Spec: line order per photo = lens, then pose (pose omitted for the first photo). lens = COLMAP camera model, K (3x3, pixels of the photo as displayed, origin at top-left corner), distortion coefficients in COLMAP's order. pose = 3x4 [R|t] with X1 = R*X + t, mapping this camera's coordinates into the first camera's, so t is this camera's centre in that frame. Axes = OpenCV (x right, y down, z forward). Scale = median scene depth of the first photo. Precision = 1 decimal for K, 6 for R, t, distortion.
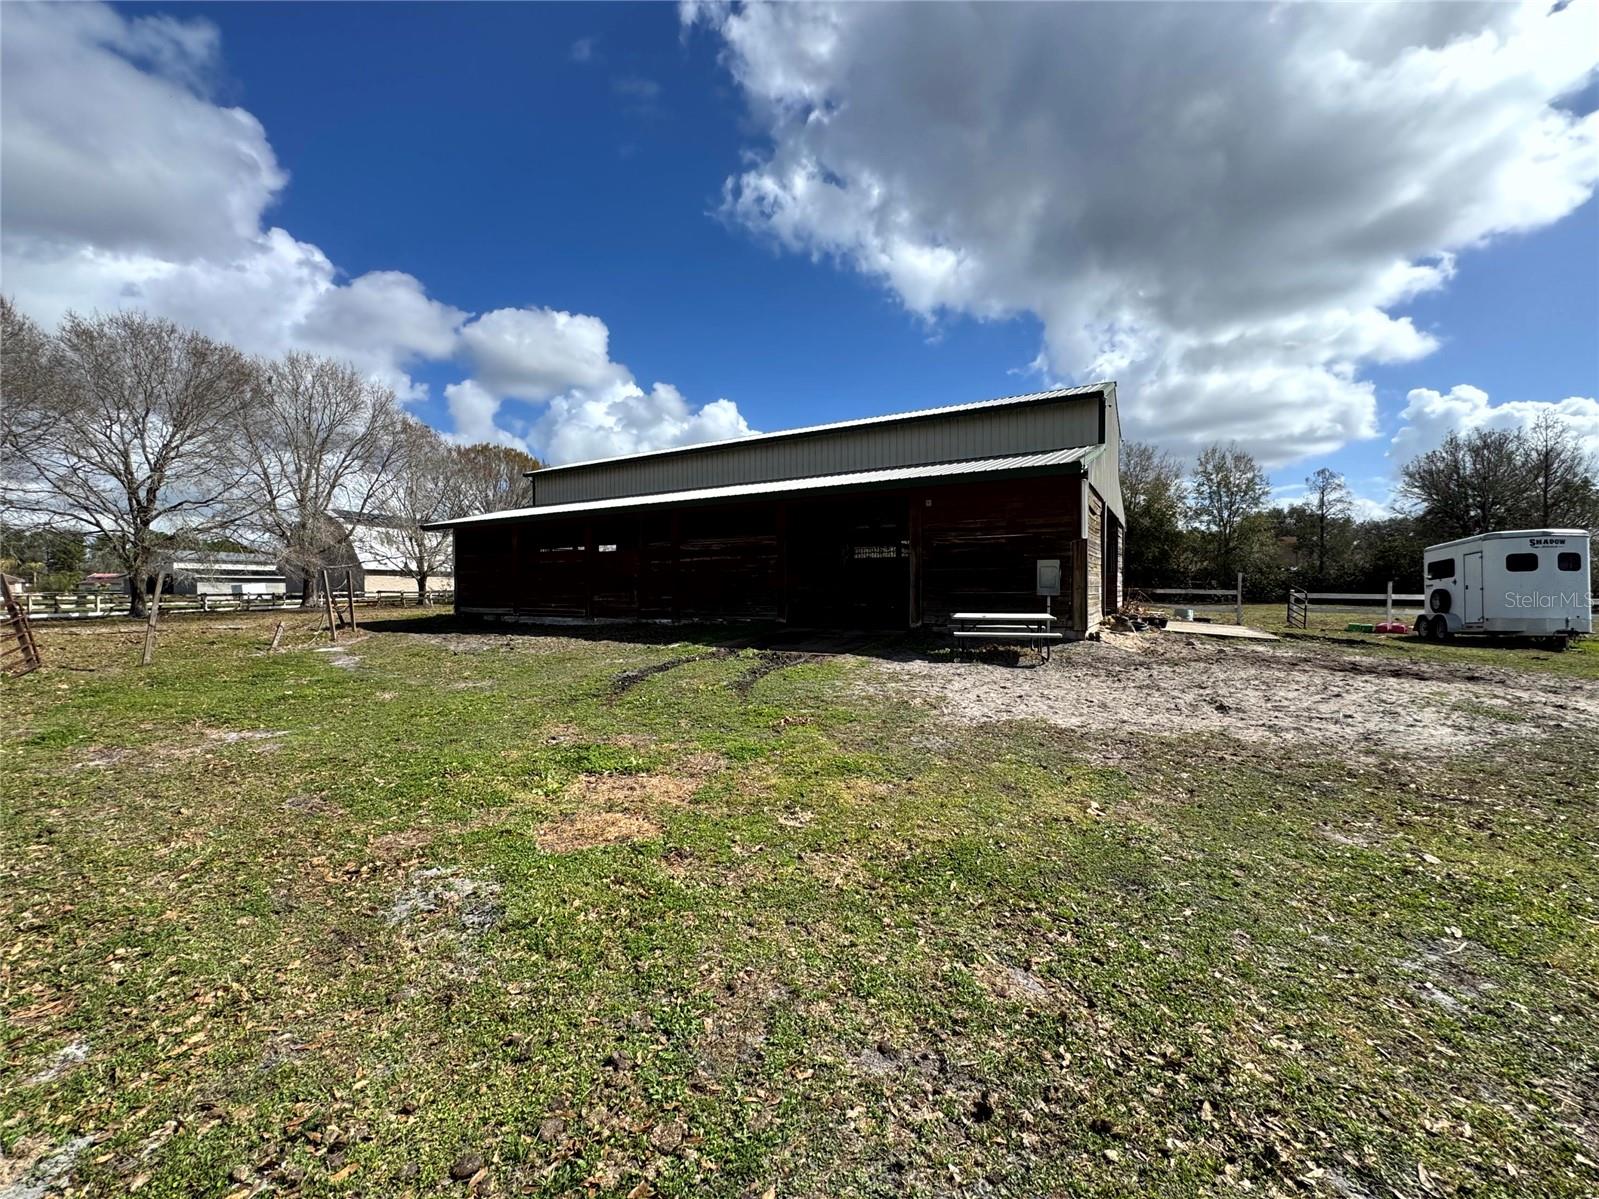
lens RADIAL K [[632.9, 0, 789.2], [0, 632.9, 589.6], [0, 0, 1]] dist [-0.005076, 0.000306]
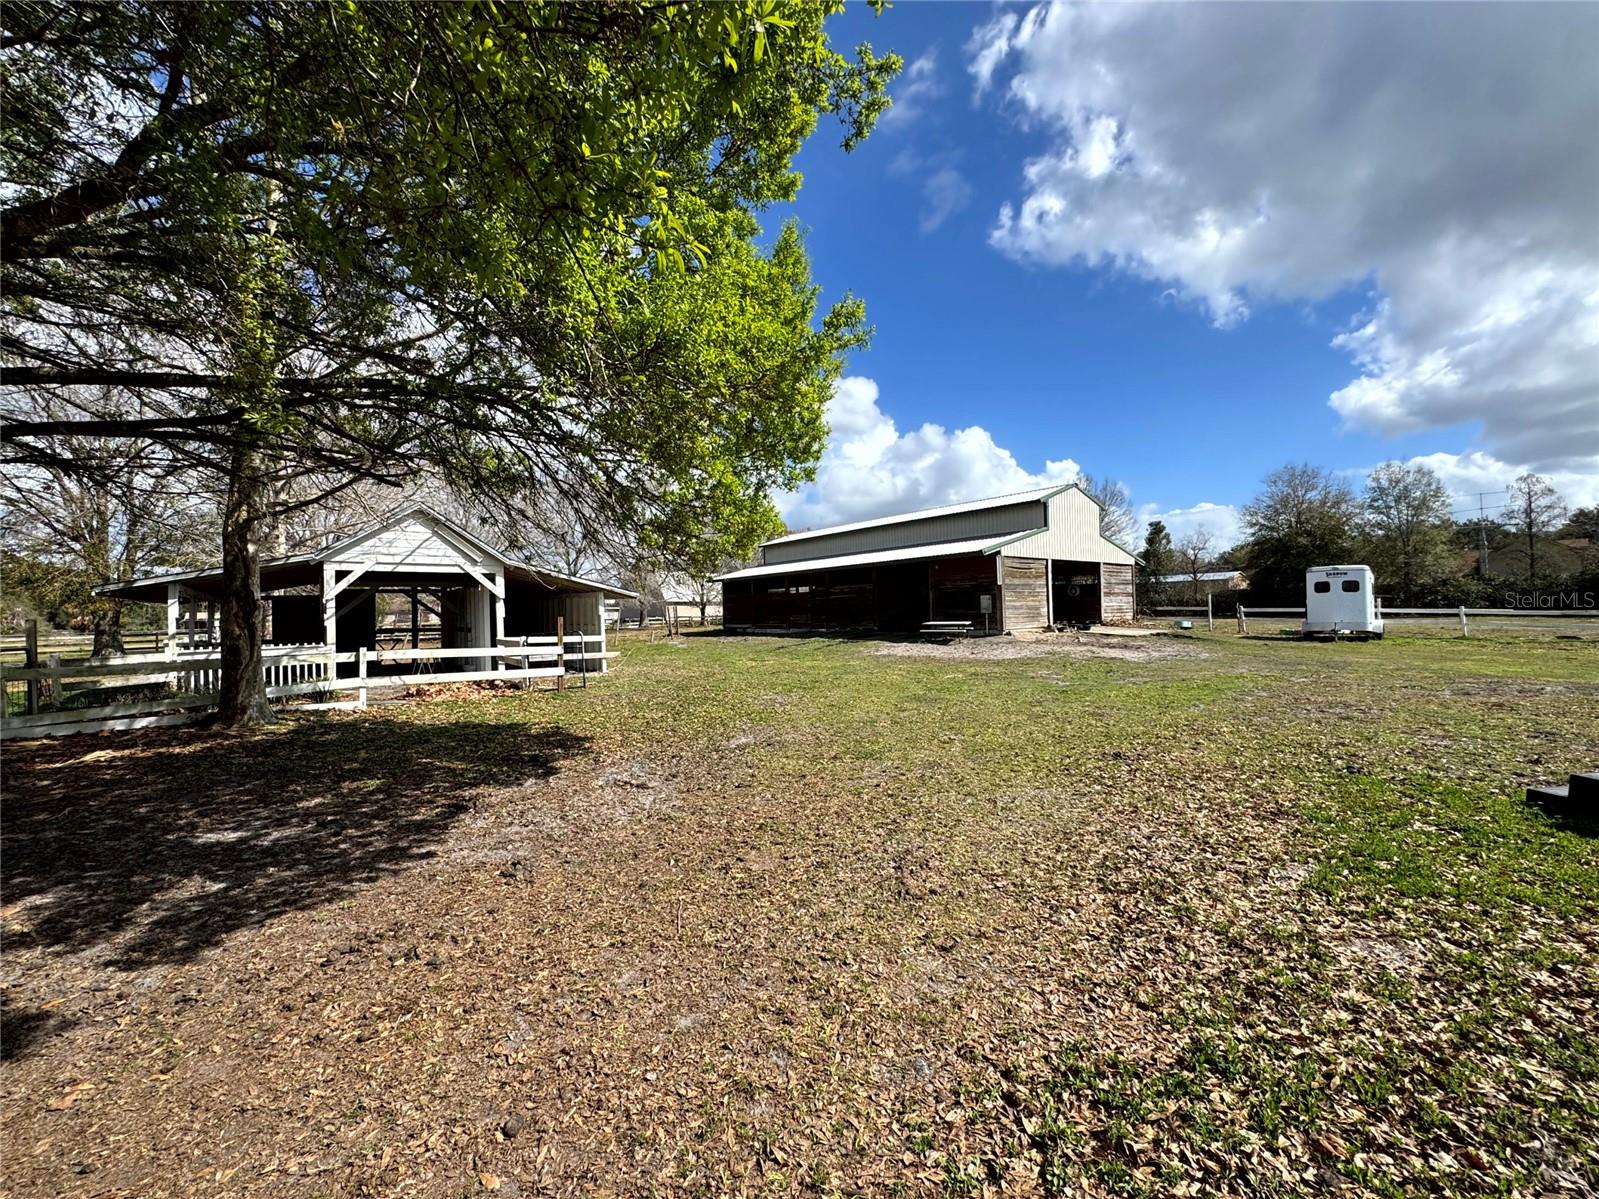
lens RADIAL K [[632.9, 0, 801.7], [0, 632.9, 598.2], [0, 0, 1]] dist [-0.005076, 0.000306]
pose [[0.934505, -0.023781, -0.355154, 0.137669], [0.016161, 0.999572, -0.024405, 0.000542], [0.355582, 0.017067, 0.934489, -0.259097]]
